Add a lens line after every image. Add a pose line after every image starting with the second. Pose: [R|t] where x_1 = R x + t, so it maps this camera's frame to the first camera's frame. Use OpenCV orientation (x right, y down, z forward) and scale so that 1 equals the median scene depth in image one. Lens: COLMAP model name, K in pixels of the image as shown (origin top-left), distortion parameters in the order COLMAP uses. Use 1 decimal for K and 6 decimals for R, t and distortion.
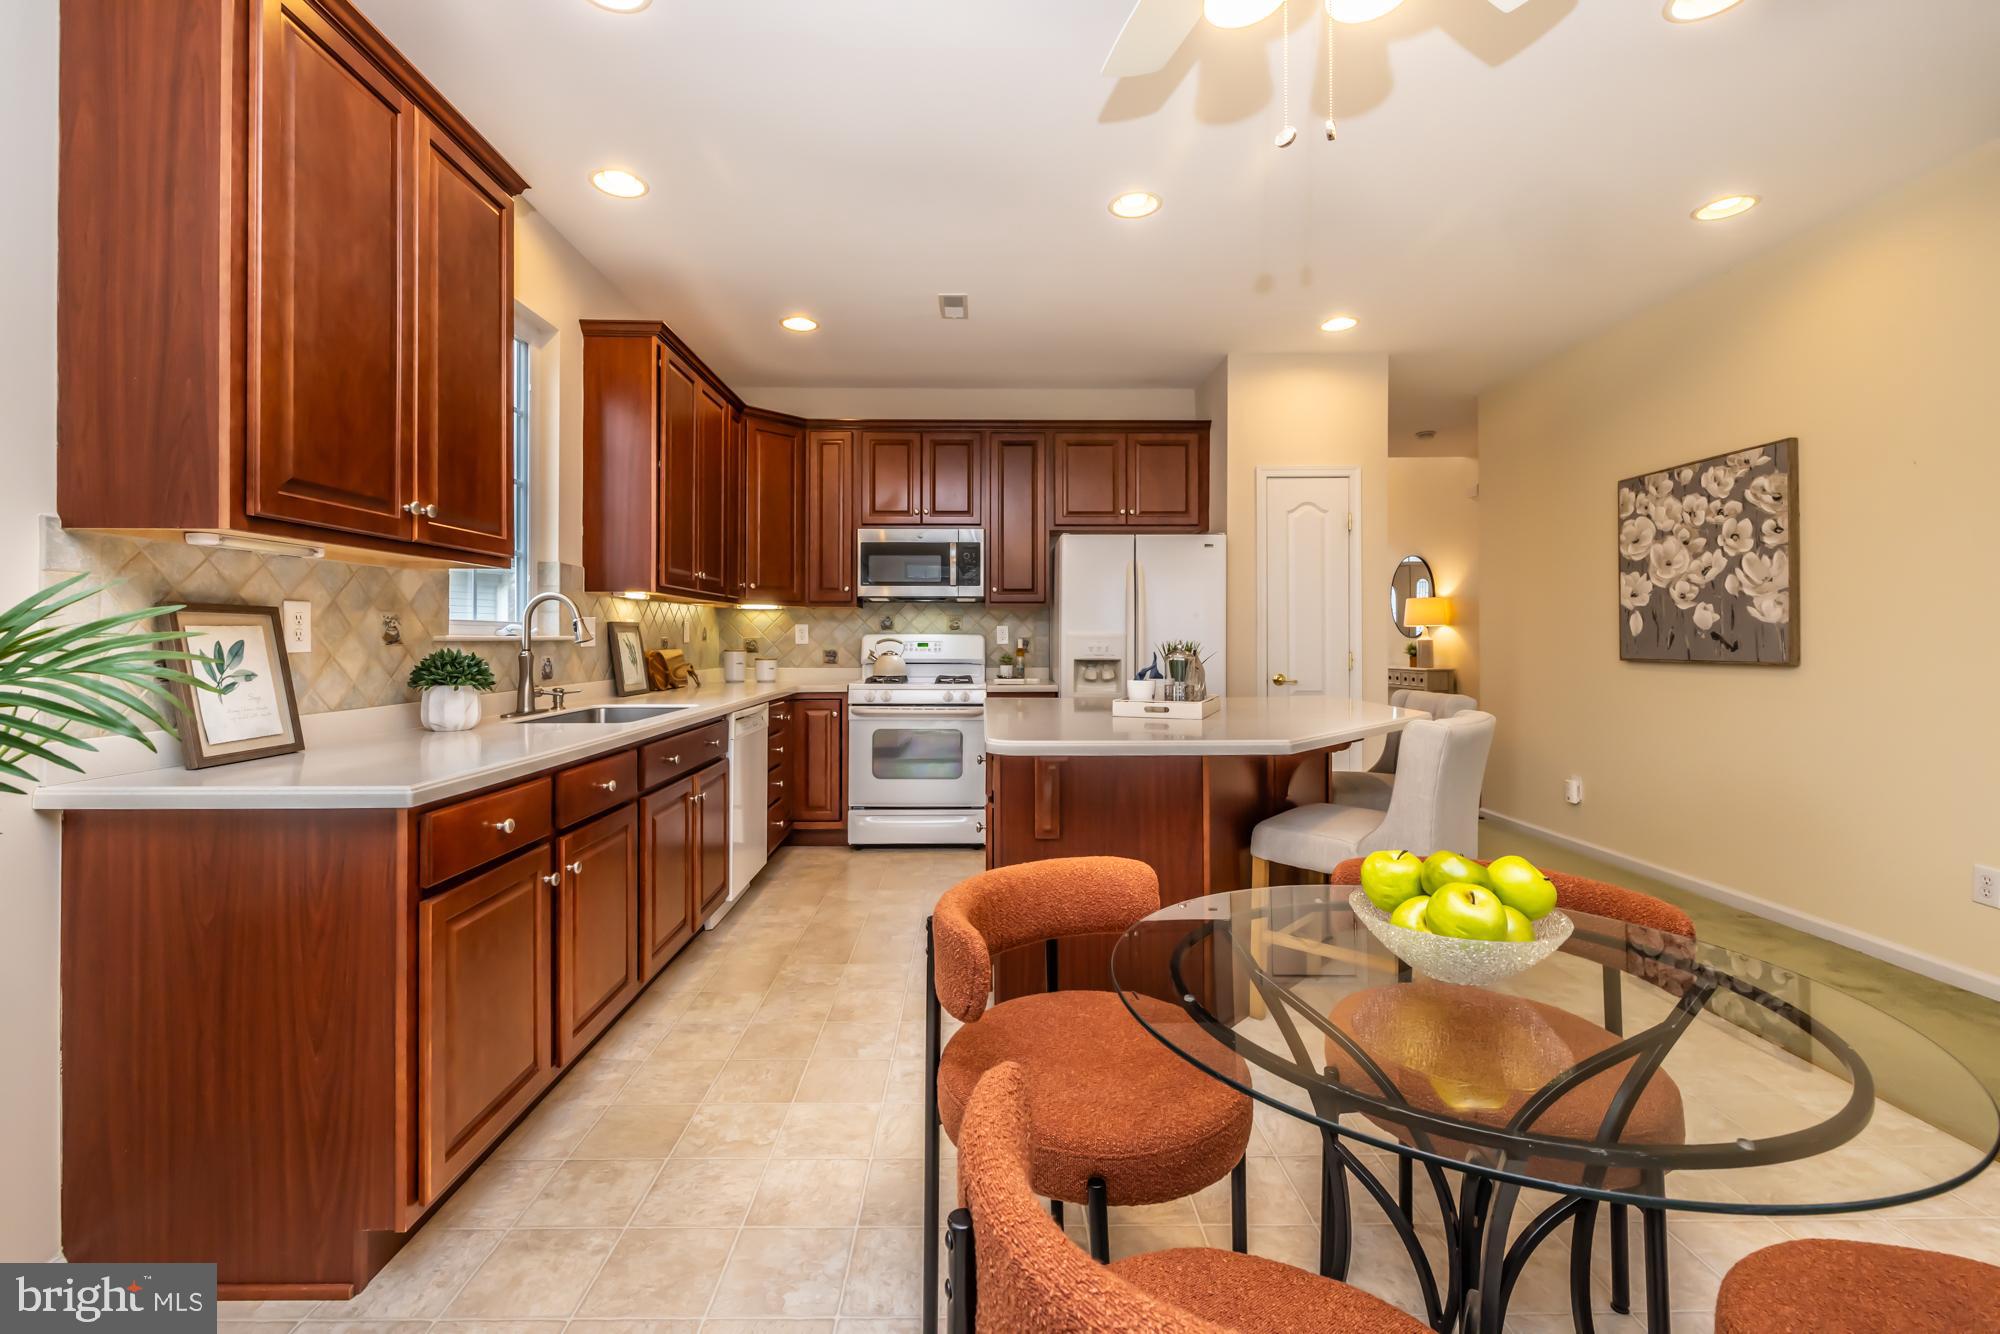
lens RADIAL K [[848.6, 0, 983.6], [0, 848.6, 638.3], [0, 0, 1]] dist [-0.002145, -0.000805]
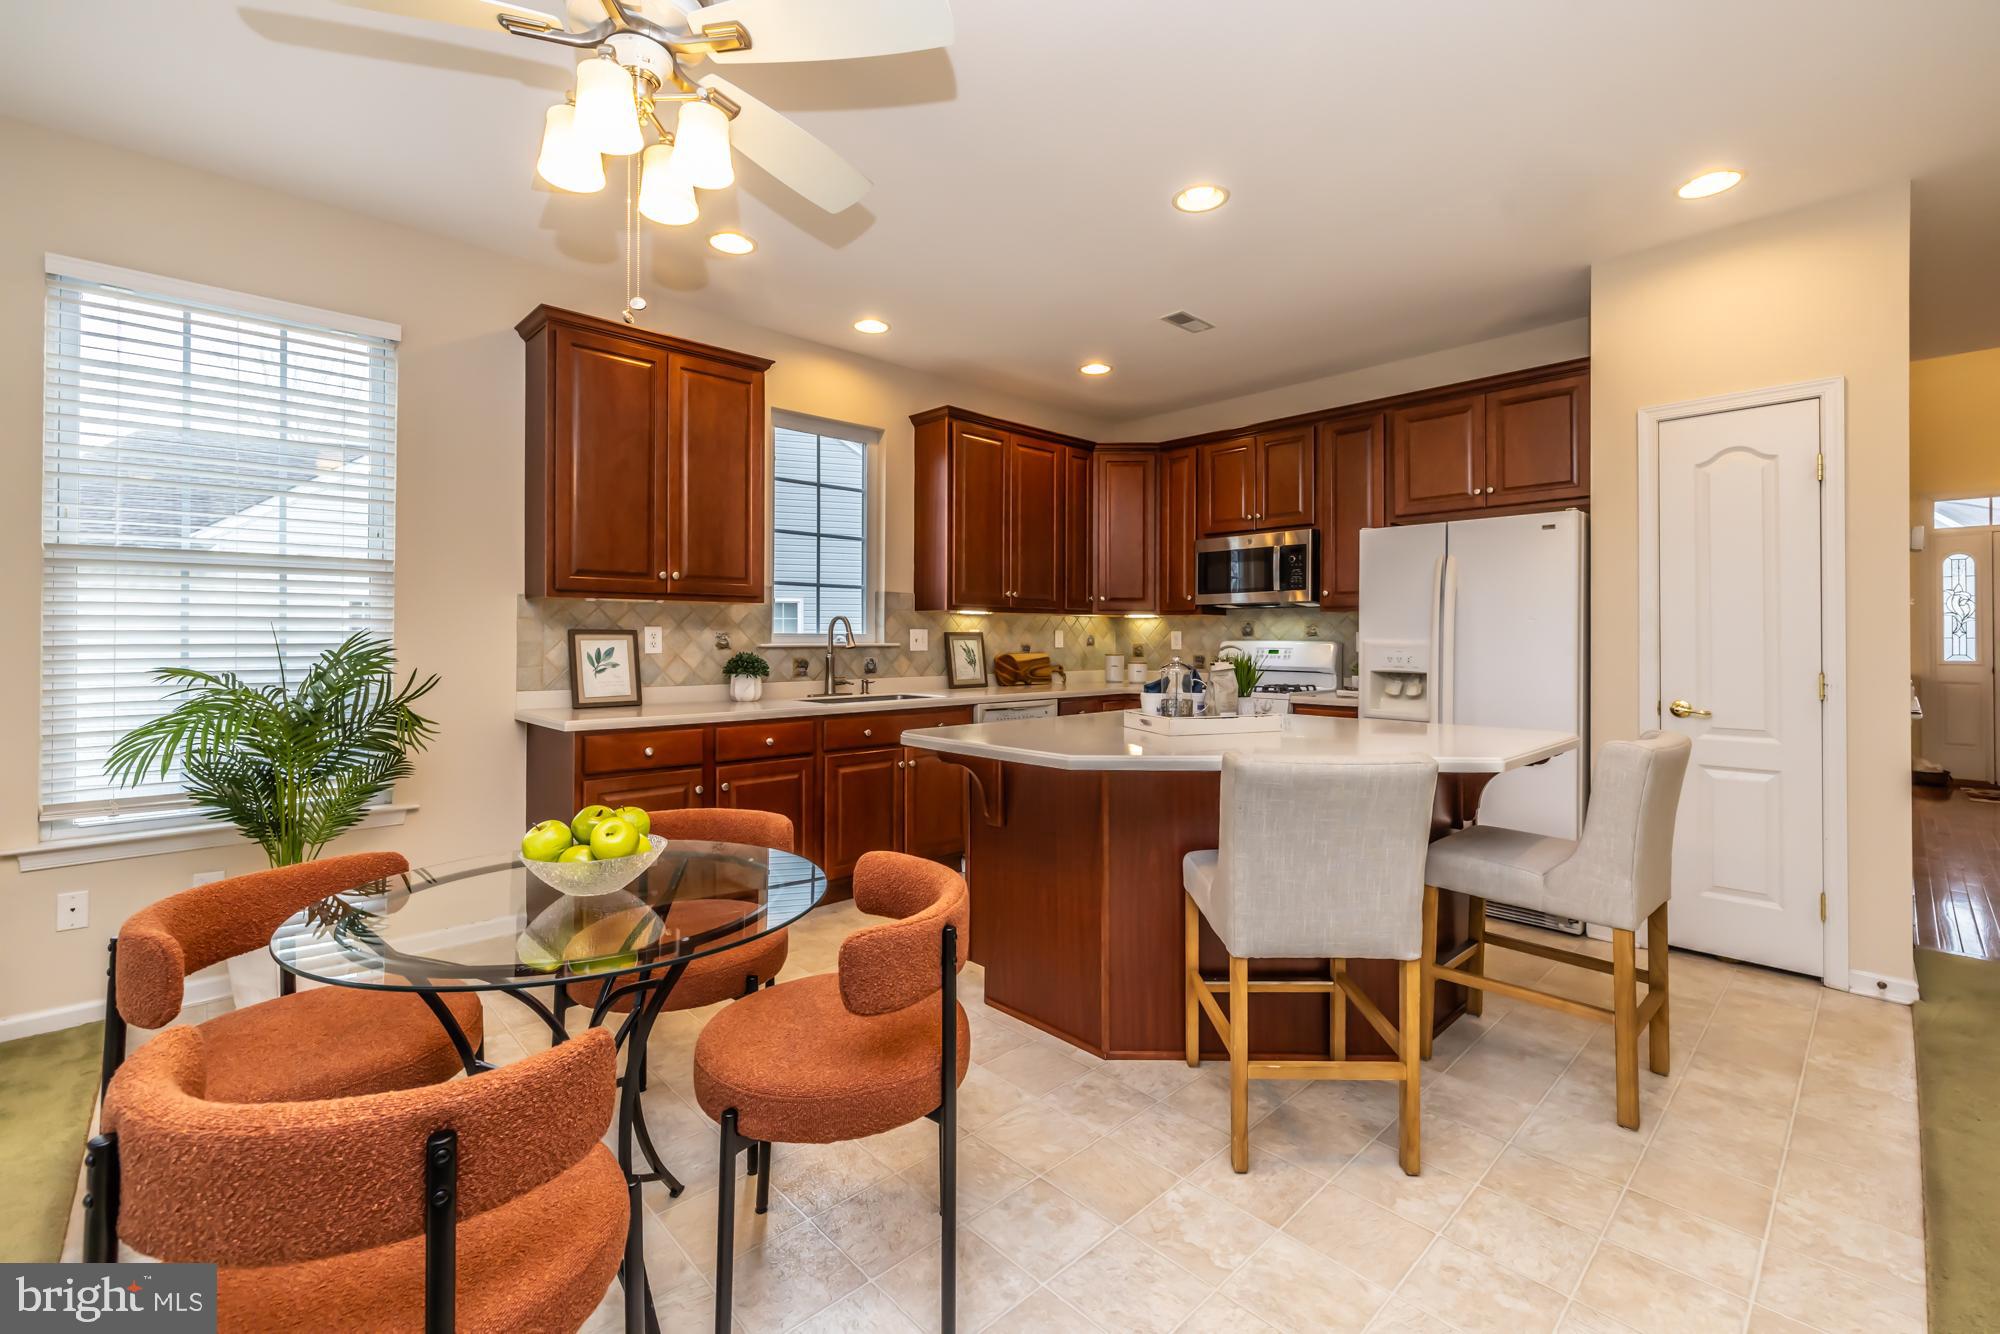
lens RADIAL K [[848.6, 0, 1001.9], [0, 848.6, 638.1], [0, 0, 1]] dist [-0.002145, -0.000805]
pose [[0.685197, 0.001890, -0.728355, 0.481043], [-0.002291, 0.999997, 0.000439, -0.008887], [0.728354, 0.001368, 0.685200, 0.117038]]
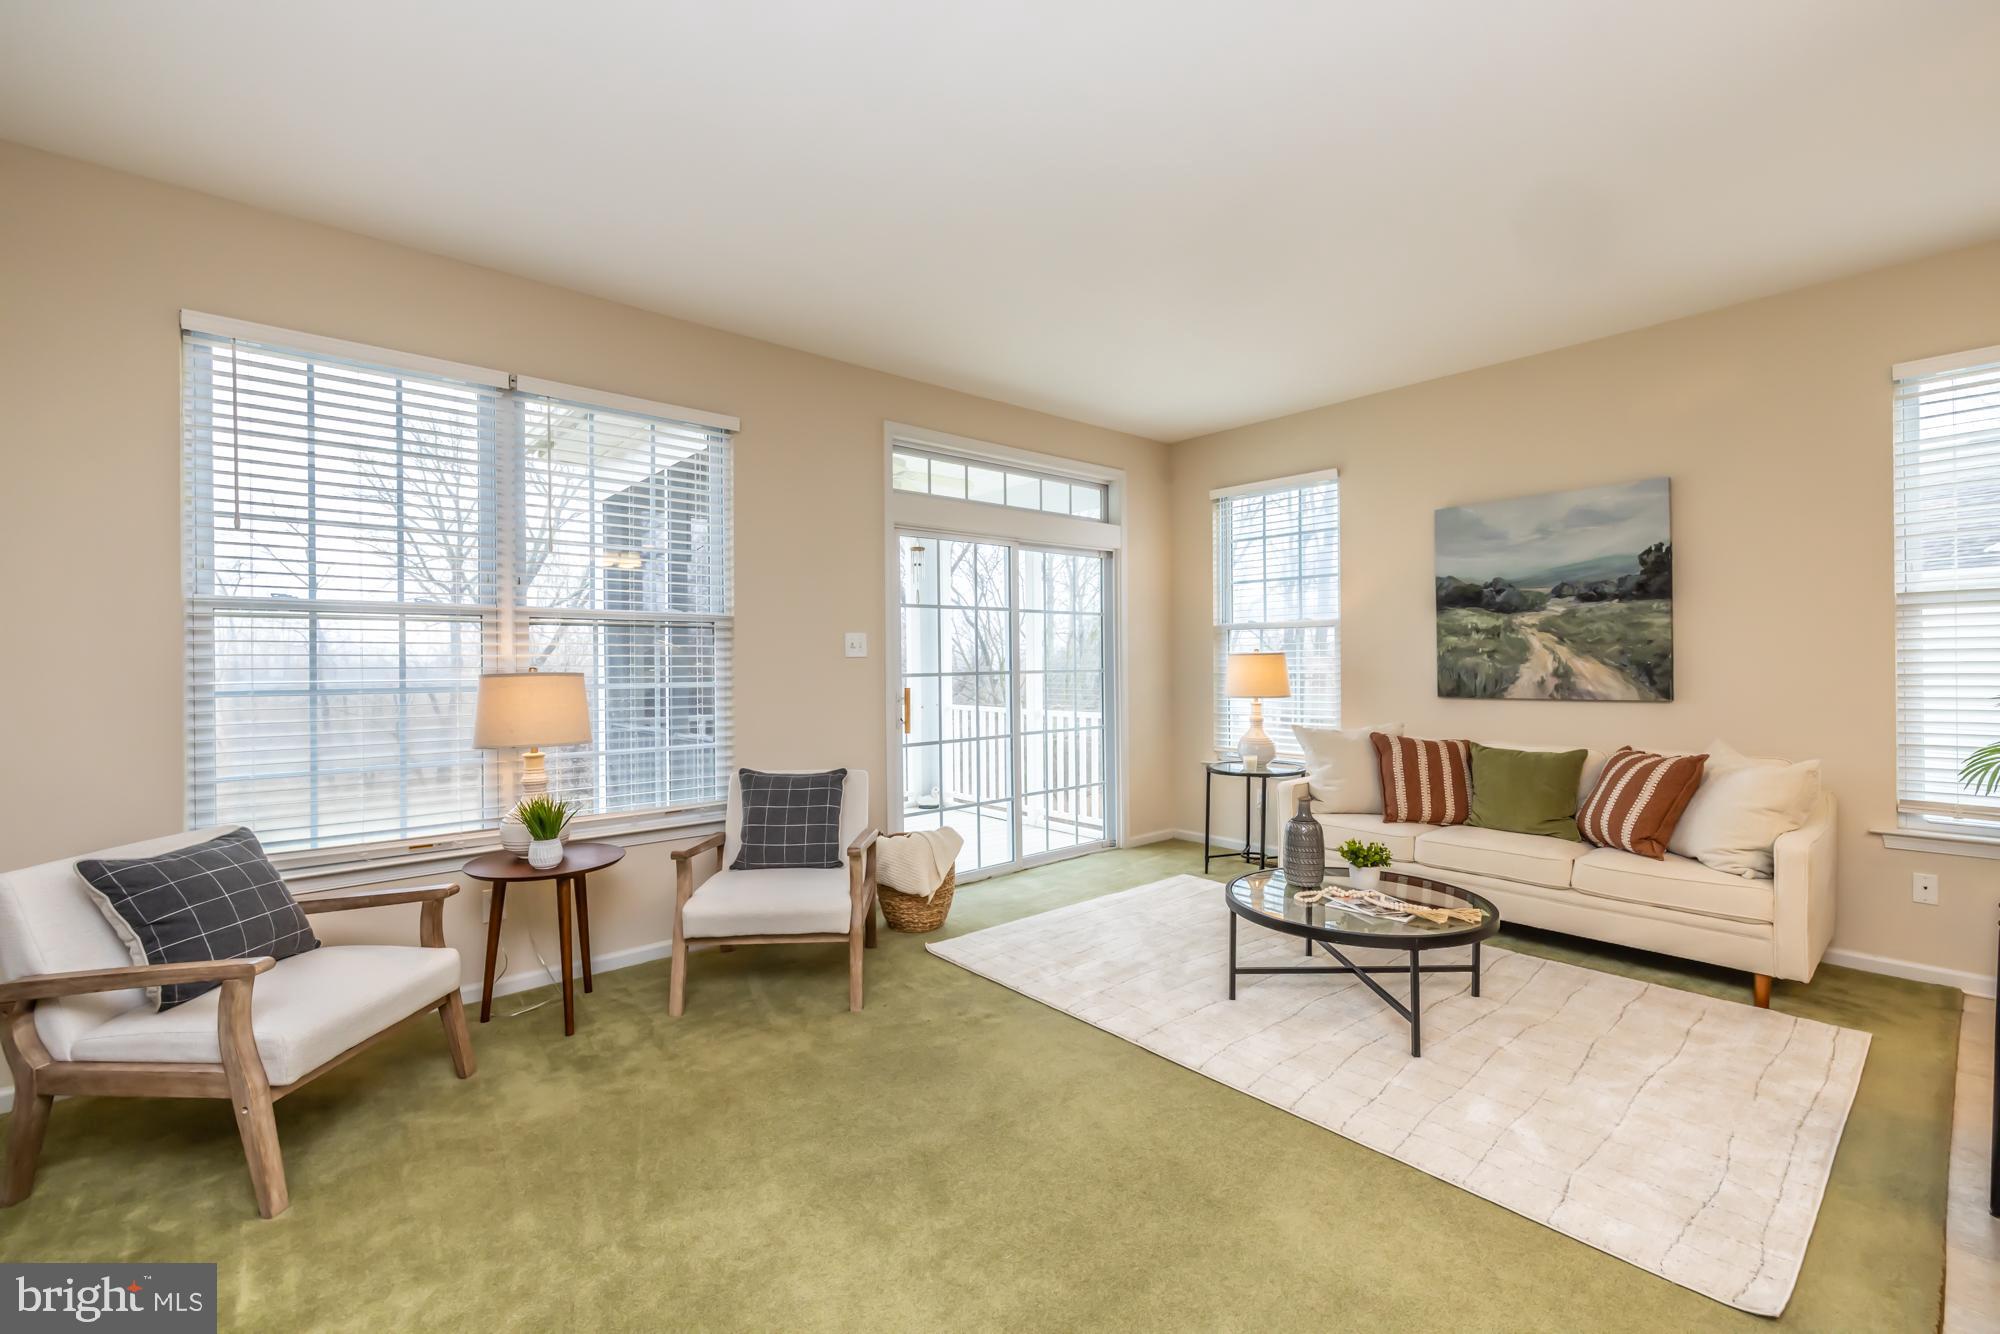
lens RADIAL K [[848.6, 0, 1011.9], [0, 848.6, 653.0], [0, 0, 1]] dist [-0.002145, -0.000805]
pose [[-0.750881, 0.001857, -0.660435, 0.667940], [0.009525, 0.999922, -0.008018, -0.020987], [0.660369, -0.012312, -0.750840, 0.080934]]
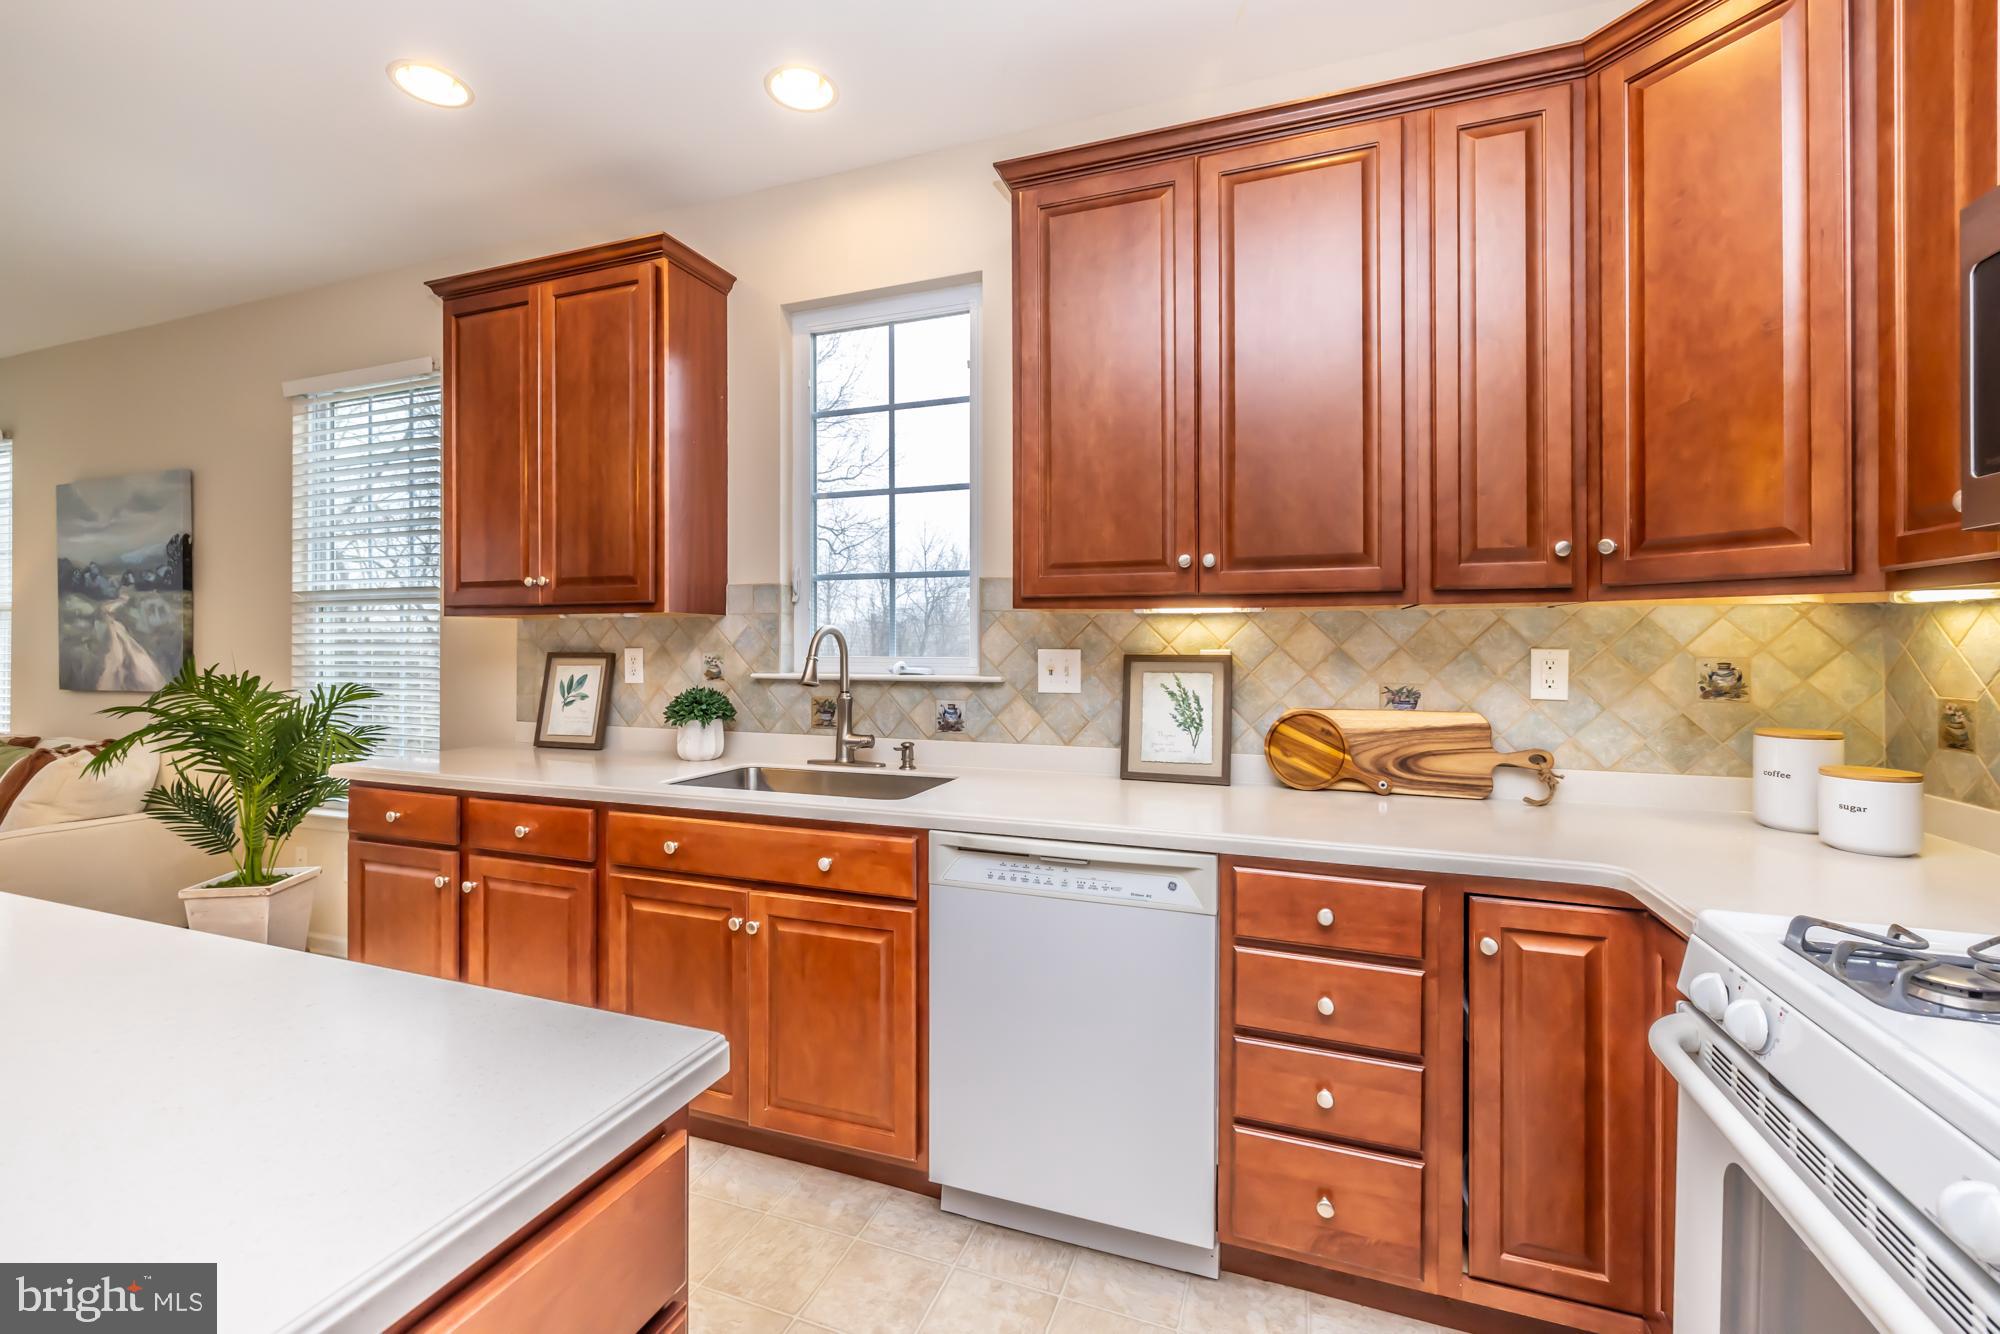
lens RADIAL K [[848.6, 0, 991.3], [0, 848.6, 643.2], [0, 0, 1]] dist [-0.002145, -0.000805]
pose [[-0.356200, 0.003424, -0.934403, 0.141116], [0.000864, 0.999994, 0.003335, -0.024503], [0.934409, 0.000381, -0.356201, 0.908531]]
